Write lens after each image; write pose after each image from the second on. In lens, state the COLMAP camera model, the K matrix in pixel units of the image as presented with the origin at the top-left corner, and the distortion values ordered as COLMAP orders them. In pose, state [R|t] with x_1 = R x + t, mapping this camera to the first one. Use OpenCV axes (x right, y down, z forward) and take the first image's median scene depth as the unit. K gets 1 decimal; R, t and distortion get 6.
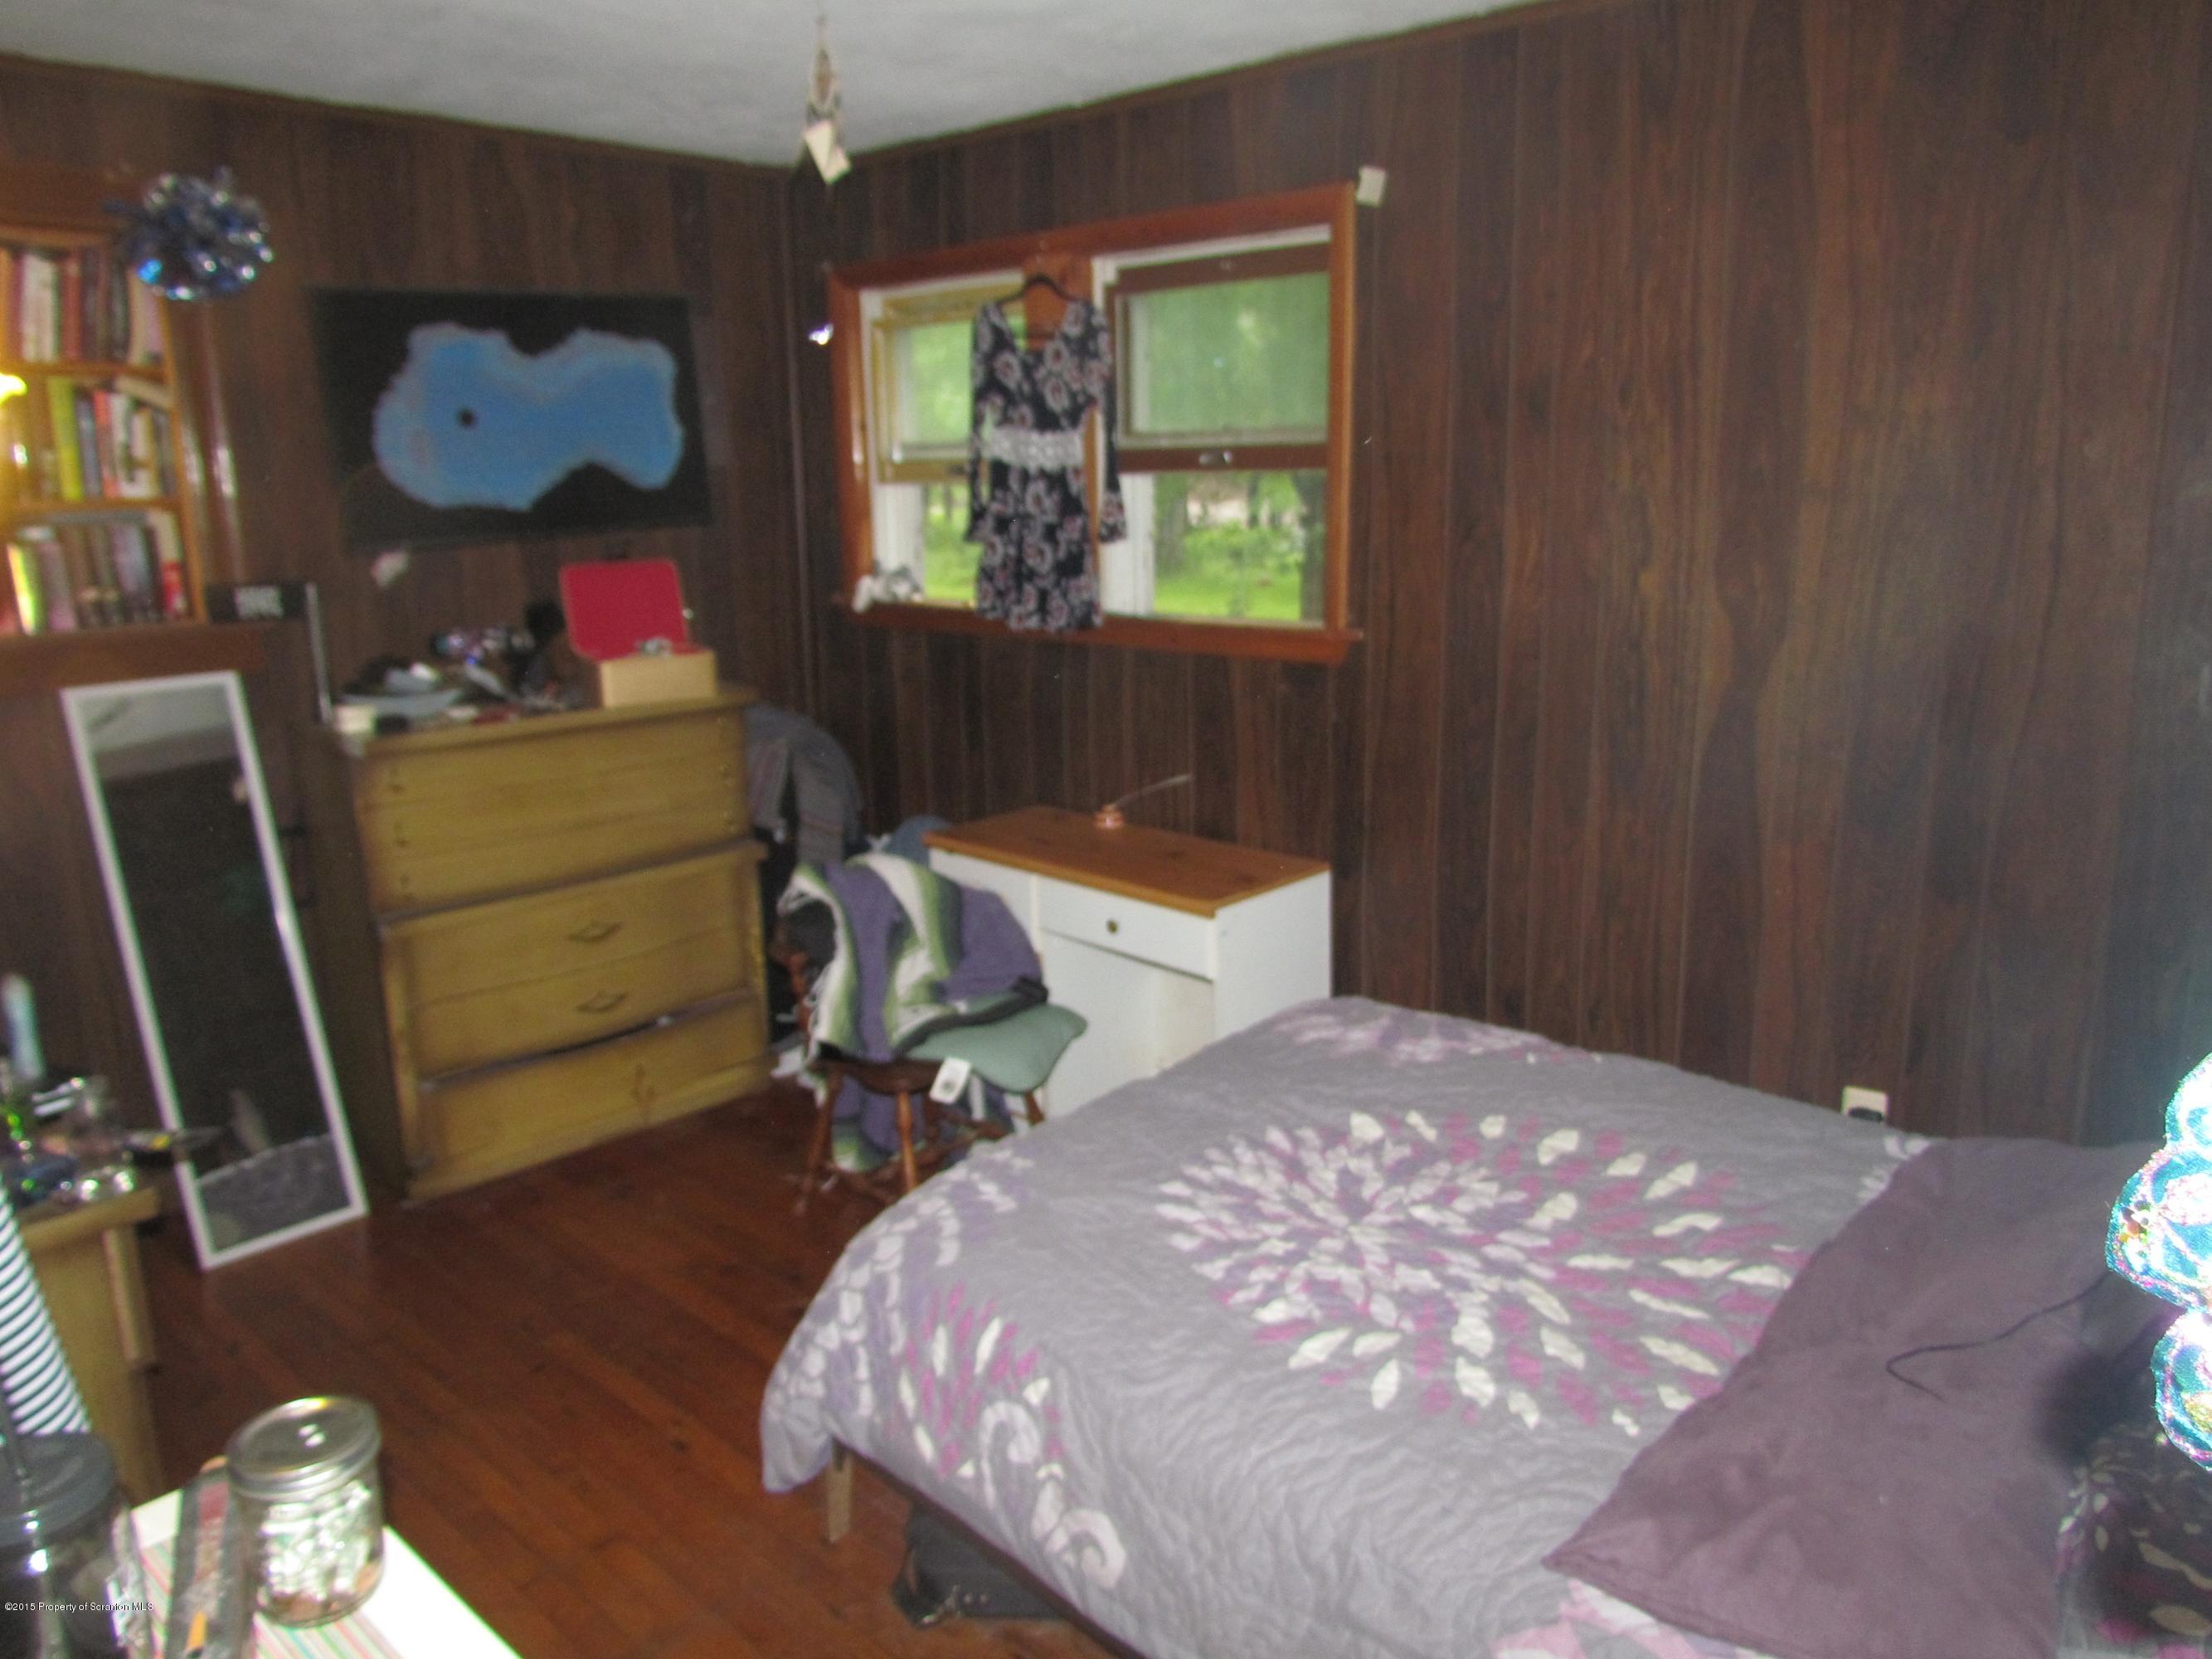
lens RADIAL K [[1566.6, 0, 1112.0], [0, 1566.6, 829.4], [0, 0, 1]] dist [-0.025585, 0.001103]
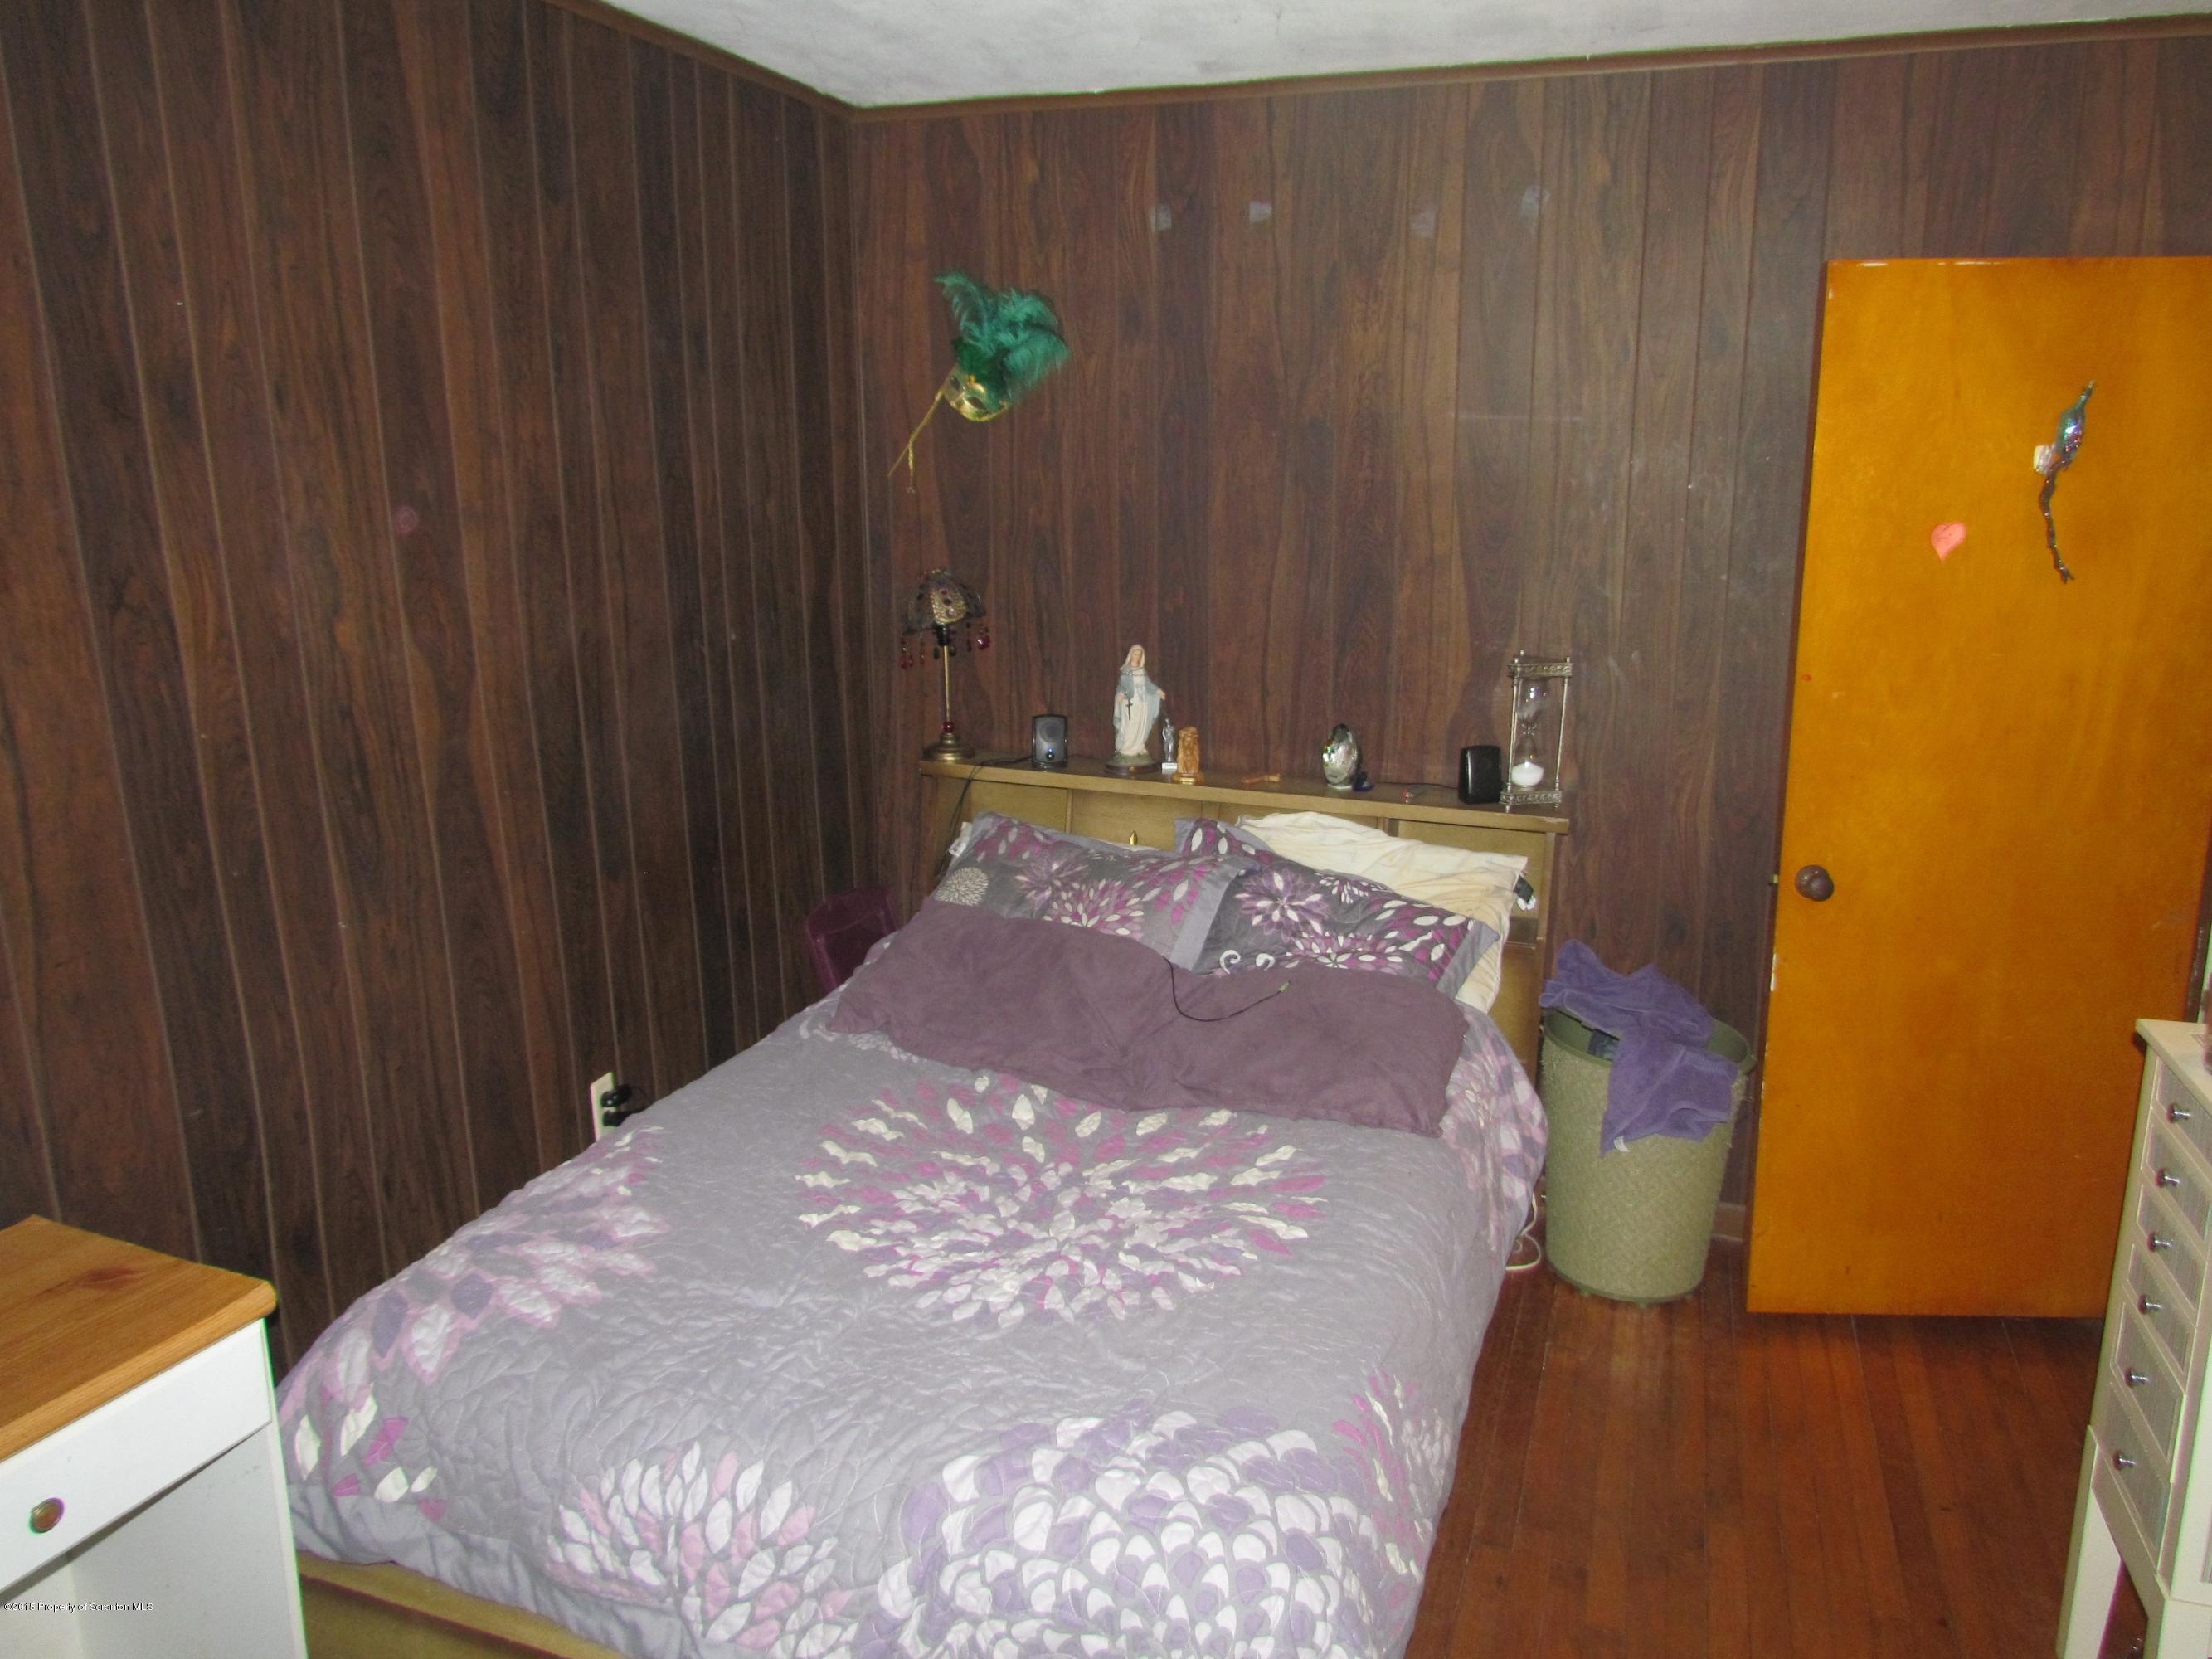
lens RADIAL K [[1566.6, 0, 1113.4], [0, 1566.6, 835.2], [0, 0, 1]] dist [-0.025585, 0.001103]
pose [[-0.391199, -0.188229, 0.900851, -0.565463], [0.218846, 0.931755, 0.289722, -0.212396], [-0.893907, 0.310487, -0.323309, 0.957976]]
